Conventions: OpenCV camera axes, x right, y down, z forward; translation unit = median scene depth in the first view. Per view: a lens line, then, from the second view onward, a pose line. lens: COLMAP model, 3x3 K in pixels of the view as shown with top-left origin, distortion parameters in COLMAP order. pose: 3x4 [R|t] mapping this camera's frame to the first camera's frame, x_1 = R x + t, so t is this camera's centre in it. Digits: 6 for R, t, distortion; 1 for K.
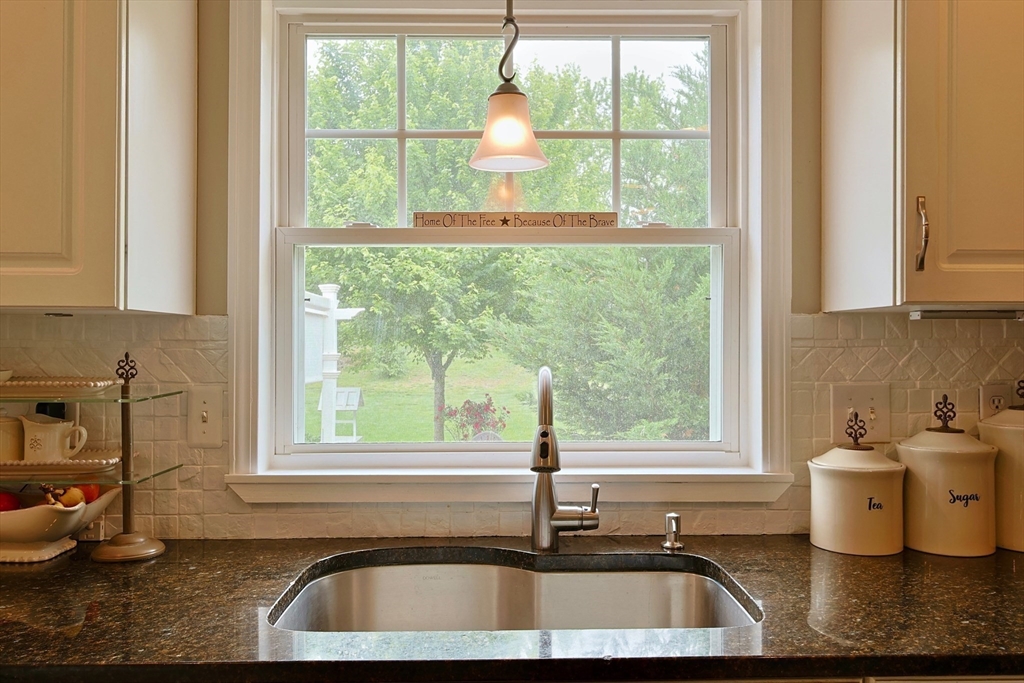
lens RADIAL K [[803.6, 0, 517.3], [0, 803.6, 345.0], [0, 0, 1]] dist [-0.004538, -0.002033]
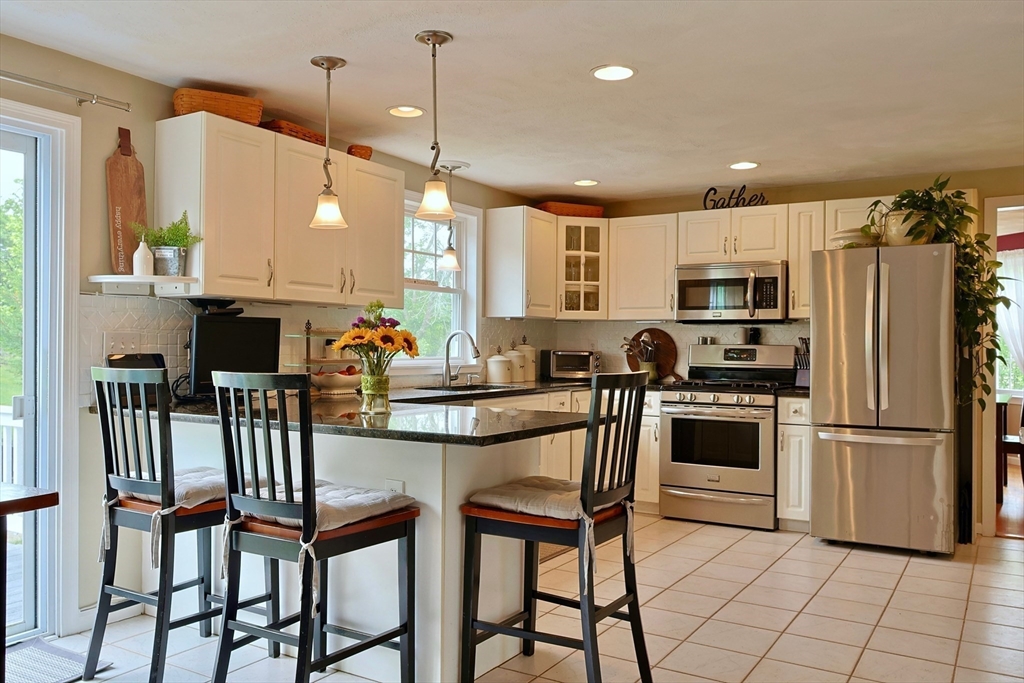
lens RADIAL K [[803.6, 0, 517.3], [0, 803.6, 345.0], [0, 0, 1]] dist [-0.004538, -0.002033]
pose [[0.542672, 0.006435, 0.839920, -2.455043], [-0.006322, 0.999974, -0.003577, 0.092098], [-0.839921, -0.003369, 0.542698, -0.982945]]
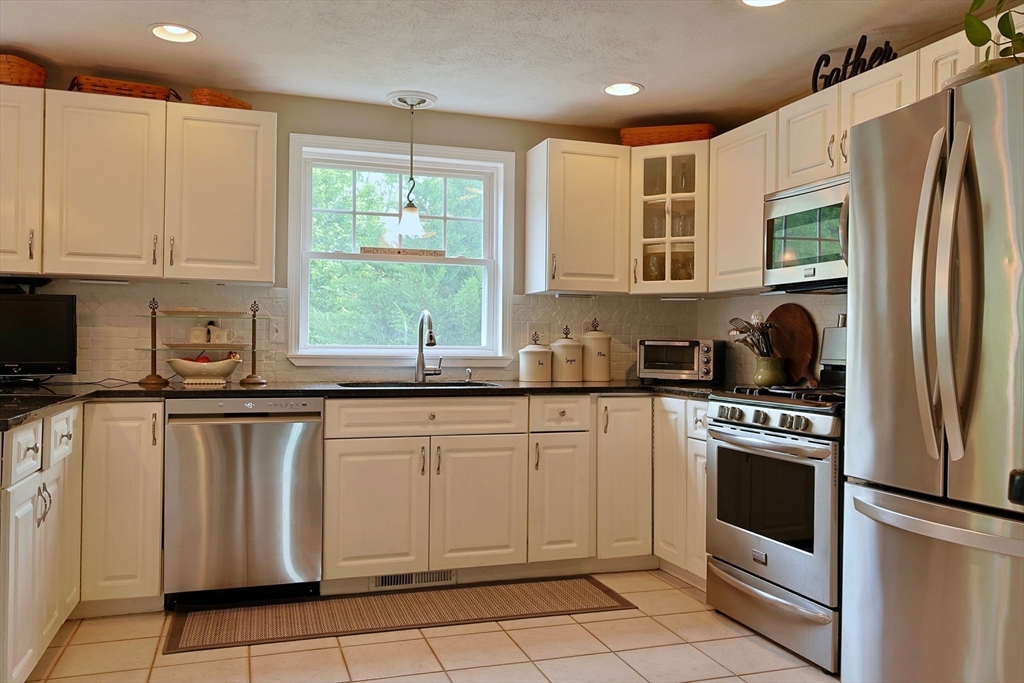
lens RADIAL K [[803.6, 0, 517.3], [0, 803.6, 345.0], [0, 0, 1]] dist [-0.004538, -0.002033]
pose [[0.952414, 0.011054, 0.304608, -0.436054], [-0.010064, 0.999938, -0.004820, 0.137798], [-0.304642, 0.001525, 0.952466, -1.479226]]
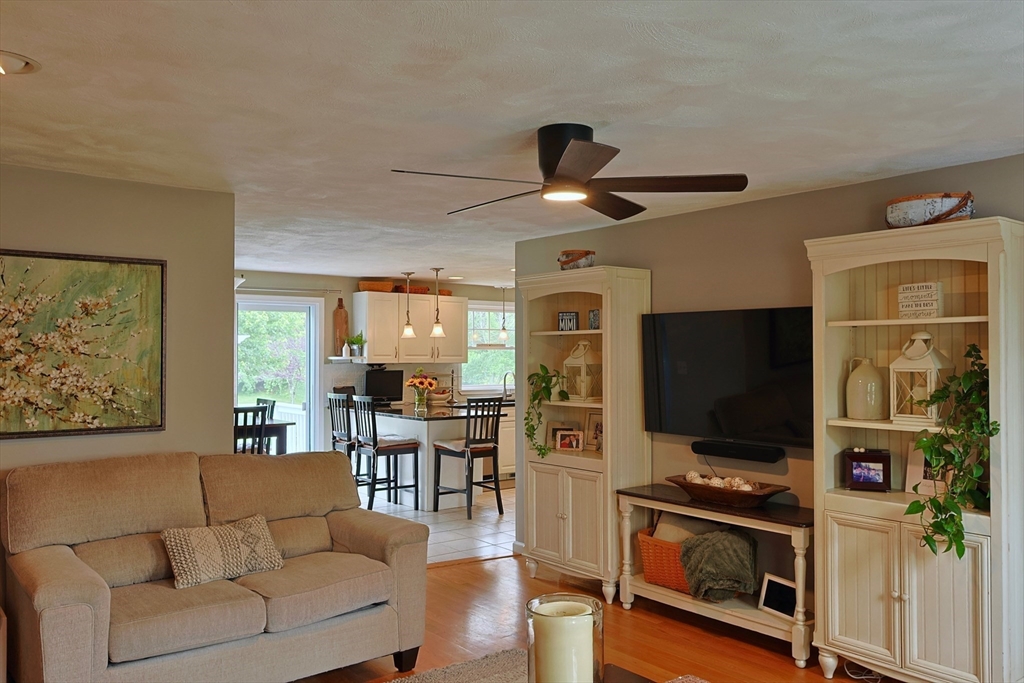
lens RADIAL K [[803.6, 0, 517.3], [0, 803.6, 345.0], [0, 0, 1]] dist [-0.004538, -0.002033]
pose [[0.793704, 0.007638, 0.608257, -3.550128], [0.001333, 0.999897, -0.014296, -0.080821], [-0.608303, 0.012158, 0.793612, -3.882093]]
